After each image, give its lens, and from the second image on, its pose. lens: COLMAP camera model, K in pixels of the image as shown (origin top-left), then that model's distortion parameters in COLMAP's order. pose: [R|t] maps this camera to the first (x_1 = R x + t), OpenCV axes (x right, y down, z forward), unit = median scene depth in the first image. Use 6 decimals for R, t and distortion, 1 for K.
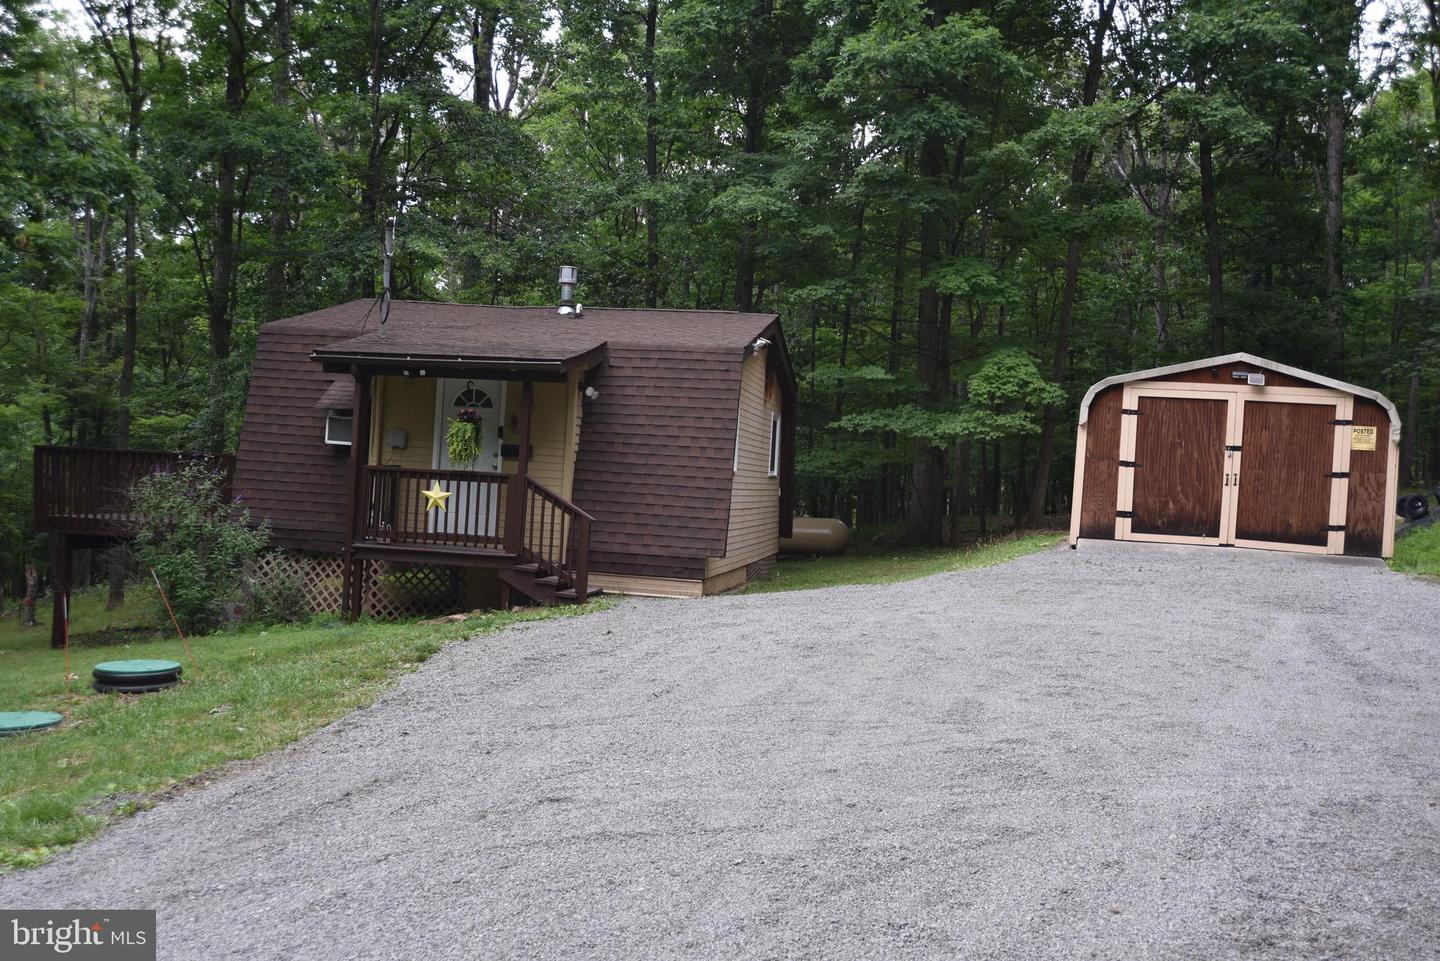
lens RADIAL K [[1397.6, 0, 725.5], [0, 1397.6, 491.1], [0, 0, 1]] dist [-0.066617, 0.070988]
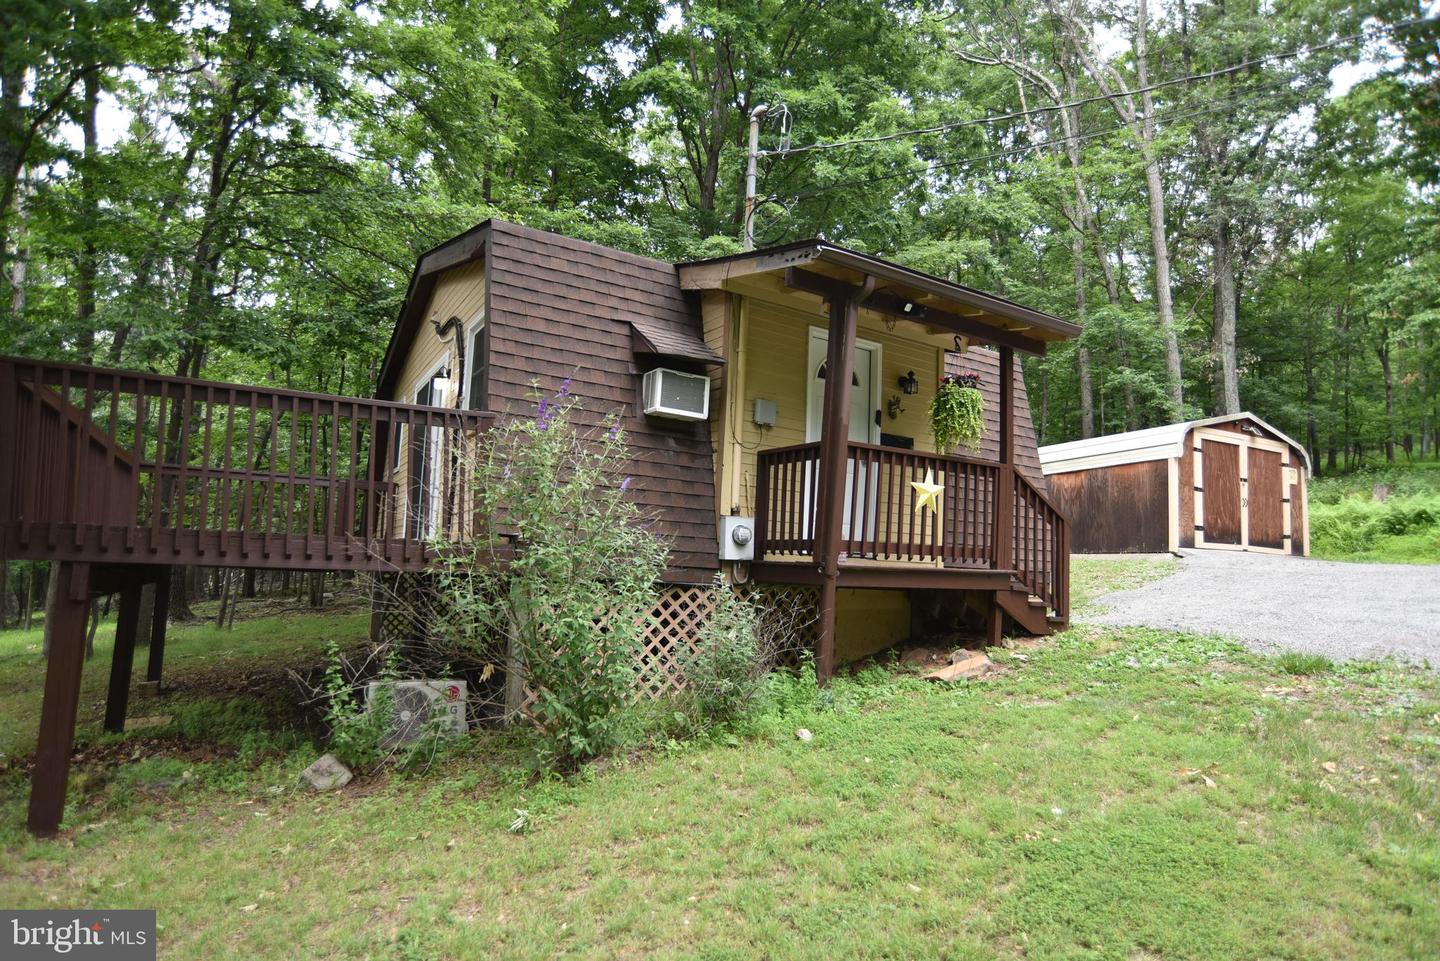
lens RADIAL K [[822.5, 0, 723.2], [0, 822.5, 484.0], [0, 0, 1]] dist [-0.094622, 0.050941]
pose [[0.758839, 0.046292, 0.649631, -0.535216], [0.003233, 0.997191, -0.074835, 0.030153], [-0.651271, 0.058888, 0.756557, 0.723061]]
